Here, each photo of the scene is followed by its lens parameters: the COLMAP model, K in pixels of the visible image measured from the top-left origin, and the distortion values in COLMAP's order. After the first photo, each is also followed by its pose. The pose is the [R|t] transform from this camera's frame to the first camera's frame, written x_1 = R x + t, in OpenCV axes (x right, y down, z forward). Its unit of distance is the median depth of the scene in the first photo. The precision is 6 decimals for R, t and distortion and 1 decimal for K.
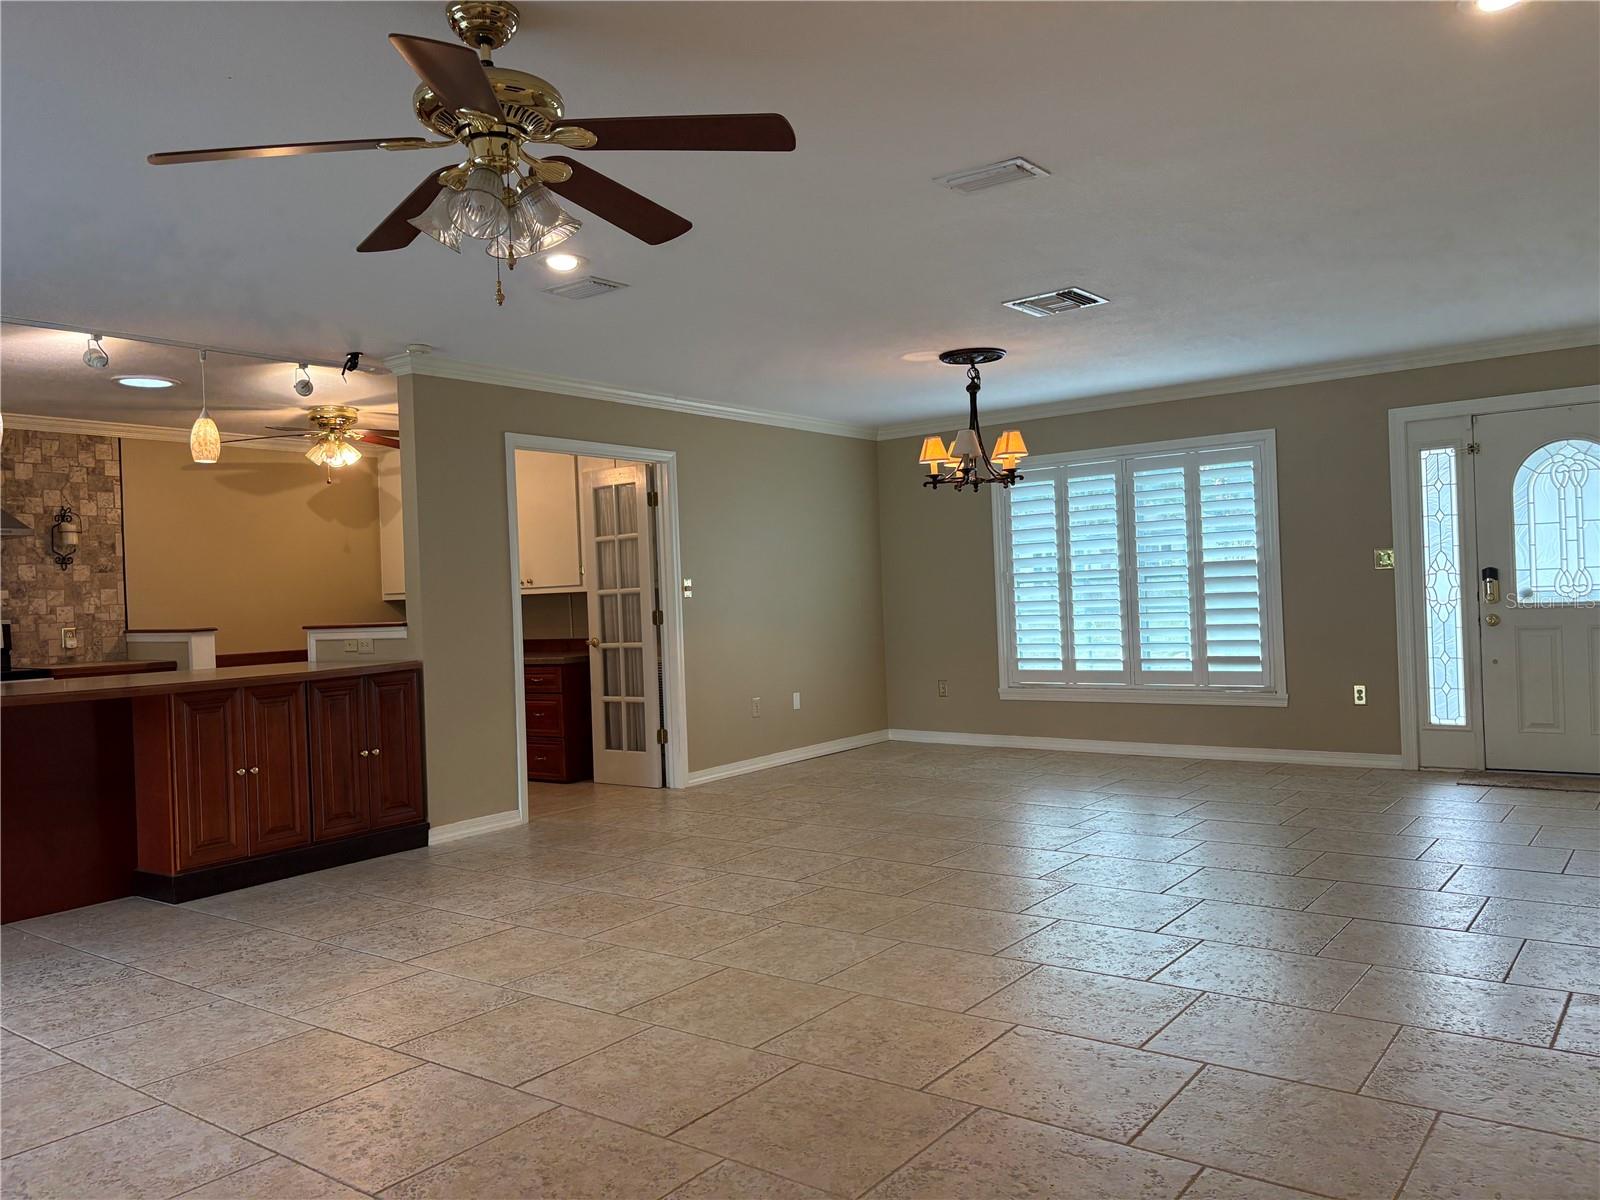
lens RADIAL K [[1215.4, 0, 796.7], [0, 1215.4, 599.3], [0, 0, 1]] dist [0.051474, -0.052461]
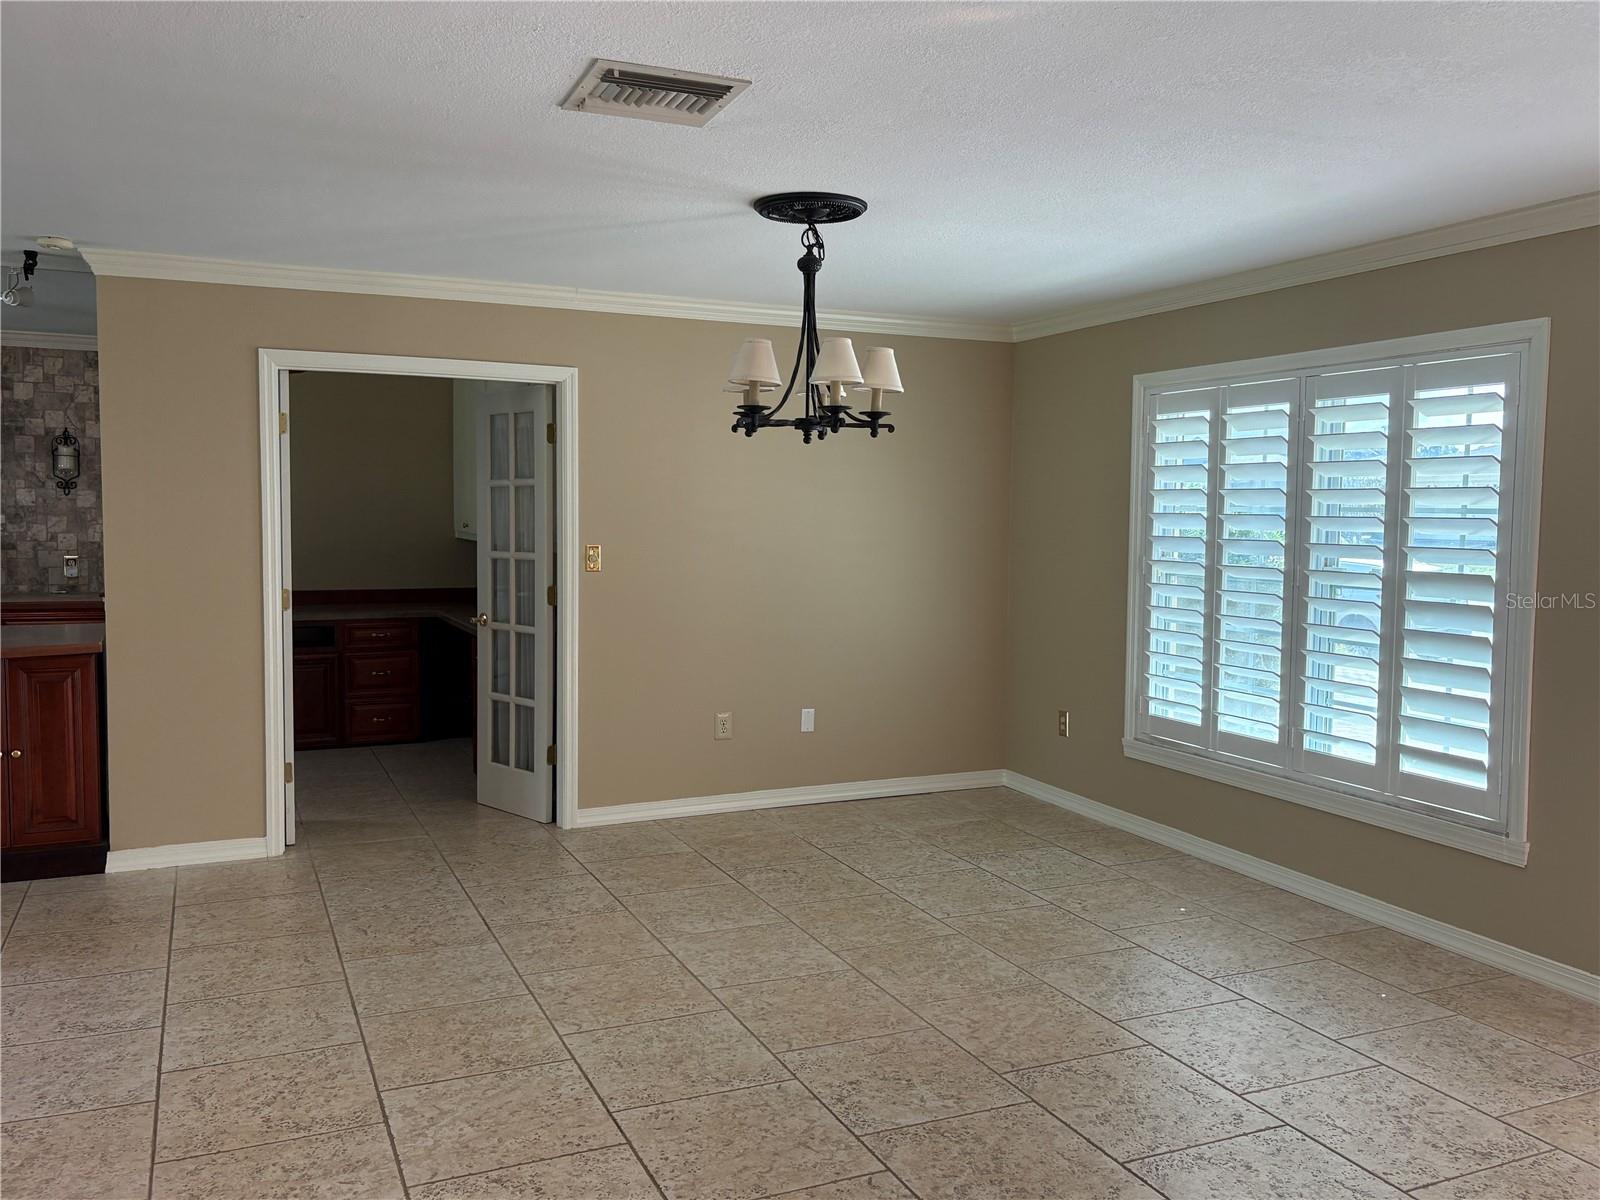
lens RADIAL K [[1303.1, 0, 800.0], [0, 1303.1, 600.0], [0, 0, 1]] dist [0.013085, 0.001009]
pose [[0.873864, 0.083509, -0.478944, 0.393915], [-0.046771, 0.995008, 0.088155, -0.058714], [0.483915, -0.054635, 0.873408, 0.382775]]
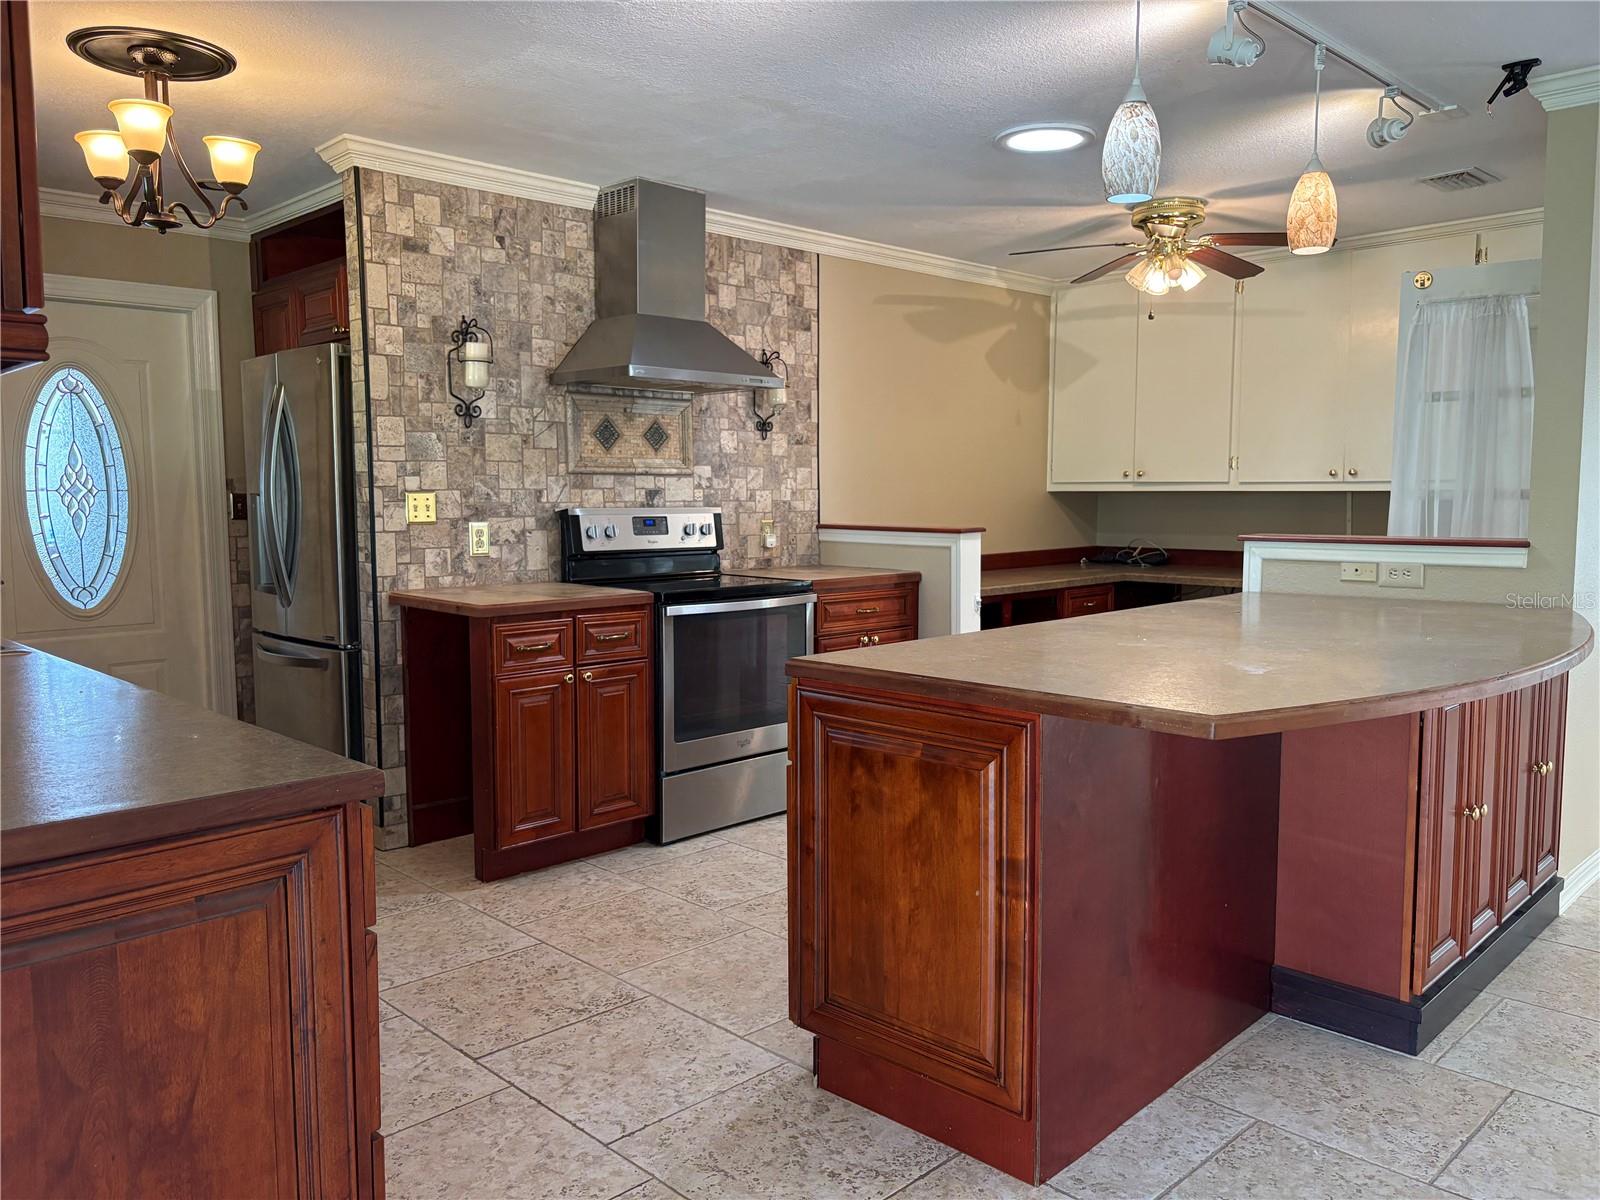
lens RADIAL K [[1205.7, 0, 785.3], [0, 1205.7, 655.9], [0, 0, 1]] dist [0.035519, -0.114705]
pose [[0.986741, 0.052279, -0.153650, -0.465835], [-0.030931, 0.989924, 0.138177, 0.003840], [0.159326, -0.131593, 0.978416, 0.287199]]
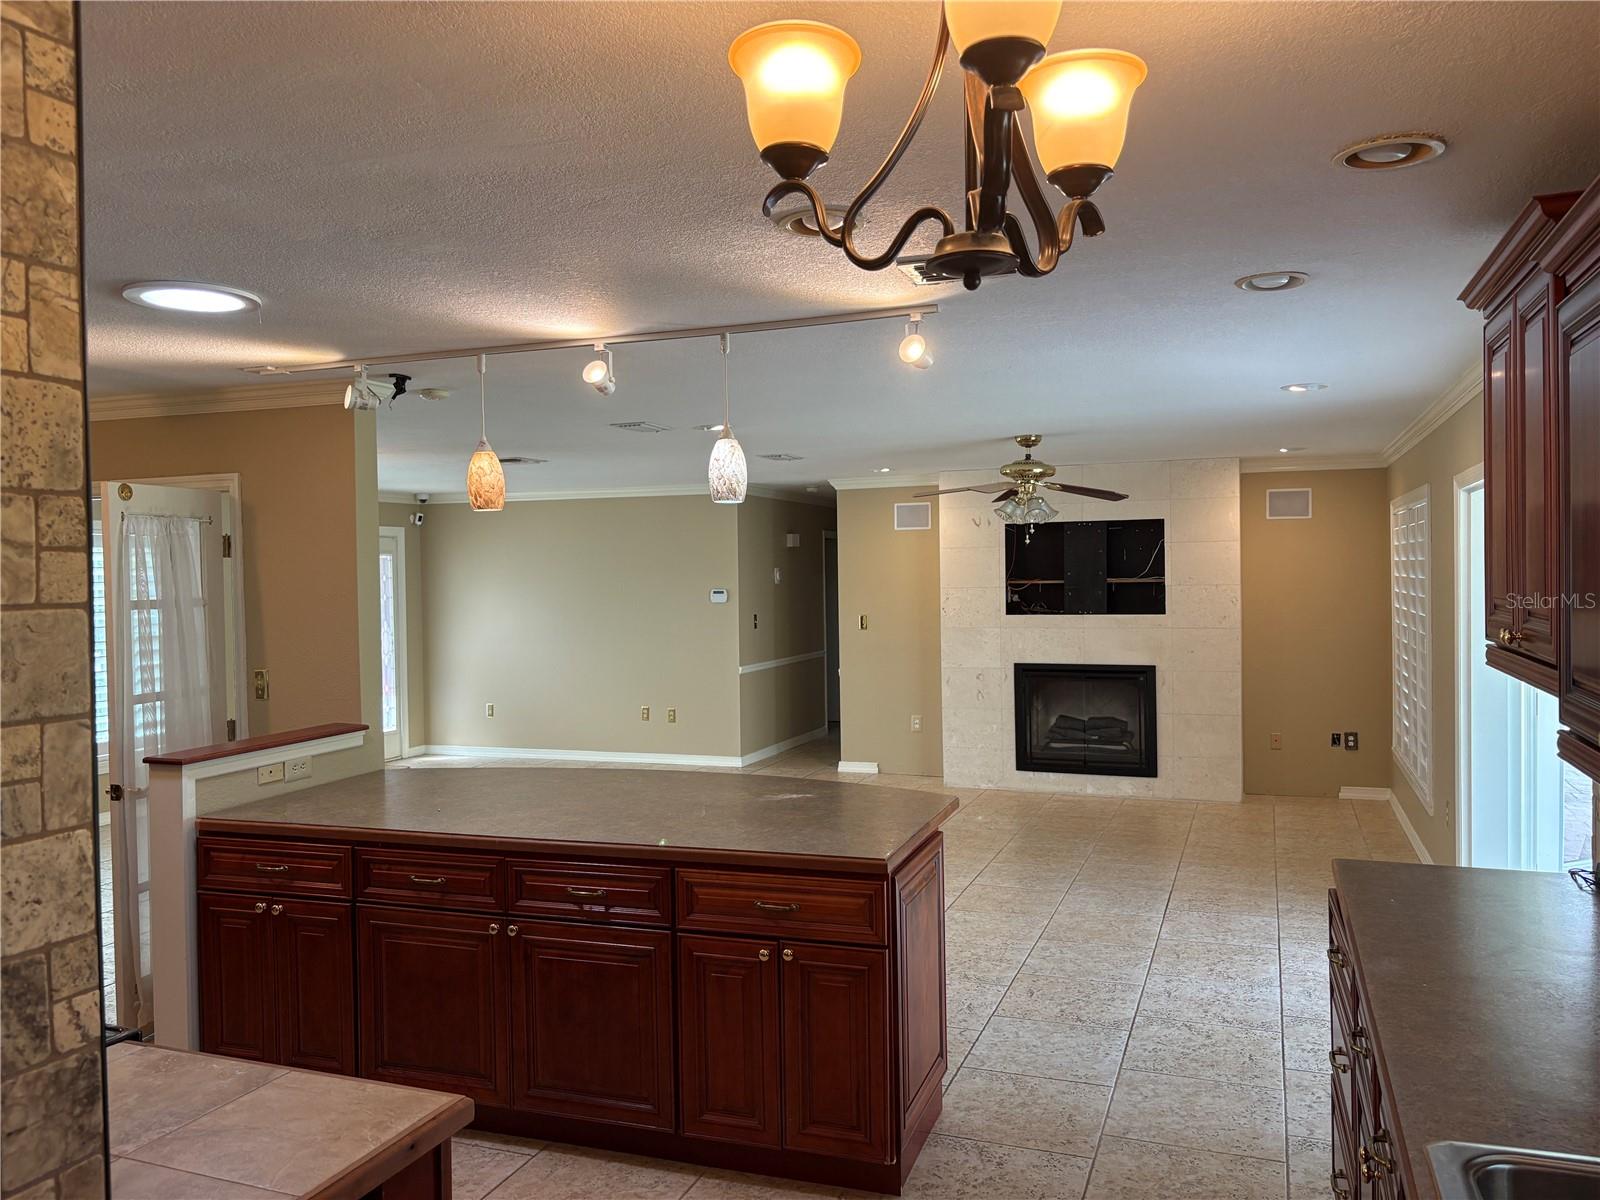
lens RADIAL K [[1205.2, 0, 800.0], [0, 1205.2, 600.0], [0, 0, 1]] dist [0.088782, -0.216999]
pose [[-0.272732, 0.018870, 0.961905, -0.915946], [0.029386, 0.999505, -0.011276, -0.034545], [-0.961641, 0.025191, -0.273152, 0.759723]]
